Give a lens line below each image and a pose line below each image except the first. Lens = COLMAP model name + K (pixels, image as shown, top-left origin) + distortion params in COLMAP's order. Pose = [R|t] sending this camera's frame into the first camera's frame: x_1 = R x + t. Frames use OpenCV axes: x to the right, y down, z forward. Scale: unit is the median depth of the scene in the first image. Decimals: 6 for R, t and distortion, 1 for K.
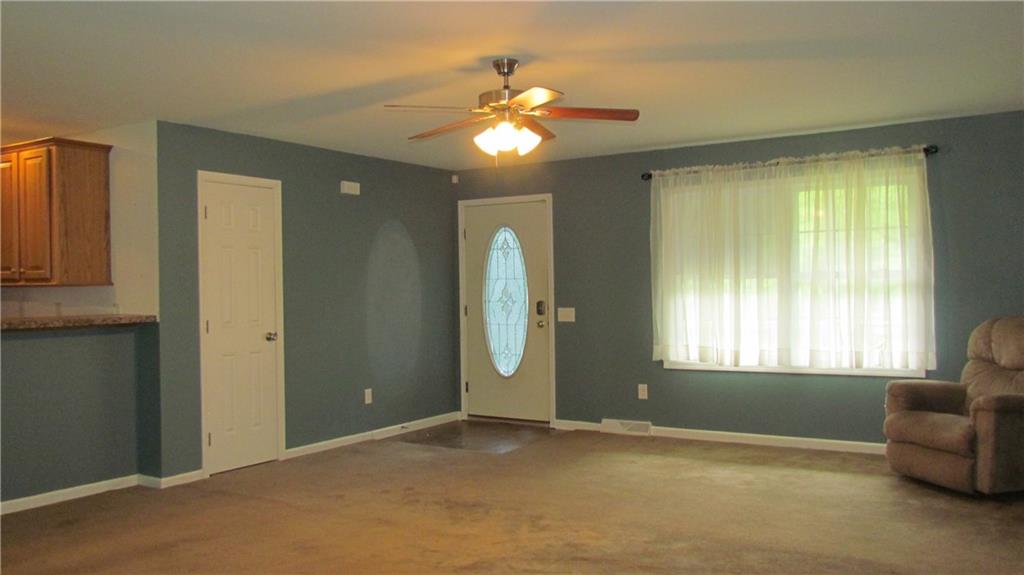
lens RADIAL K [[853.9, 0, 516.4], [0, 853.9, 289.0], [0, 0, 1]] dist [-0.008709, 0.008104]
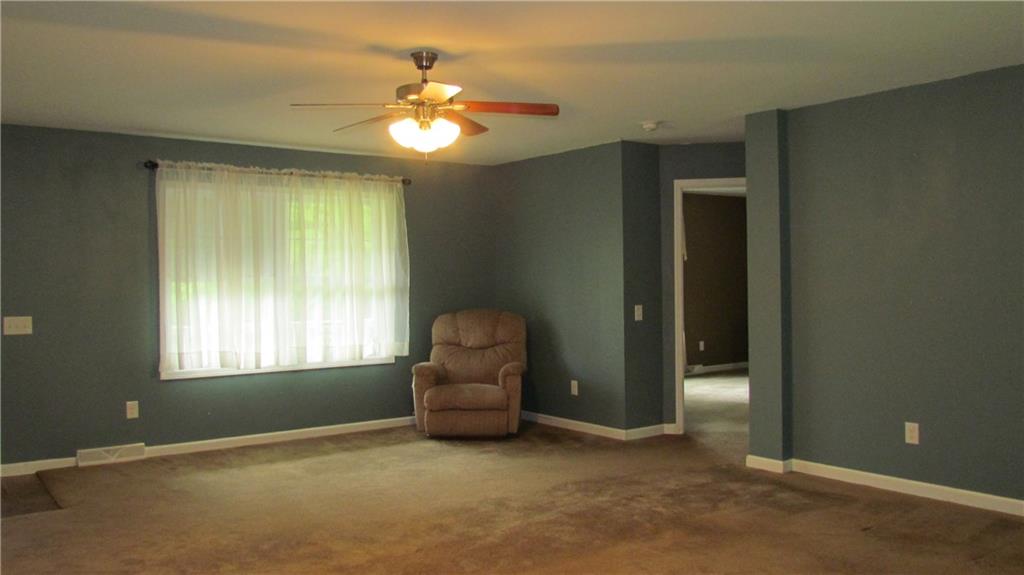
lens RADIAL K [[853.9, 0, 516.4], [0, 853.9, 289.0], [0, 0, 1]] dist [-0.008709, 0.008104]
pose [[0.363902, 0.008403, 0.931399, -0.583791], [0.007527, 0.999900, -0.011962, 0.011540], [-0.931407, 0.011364, 0.363802, 0.356078]]
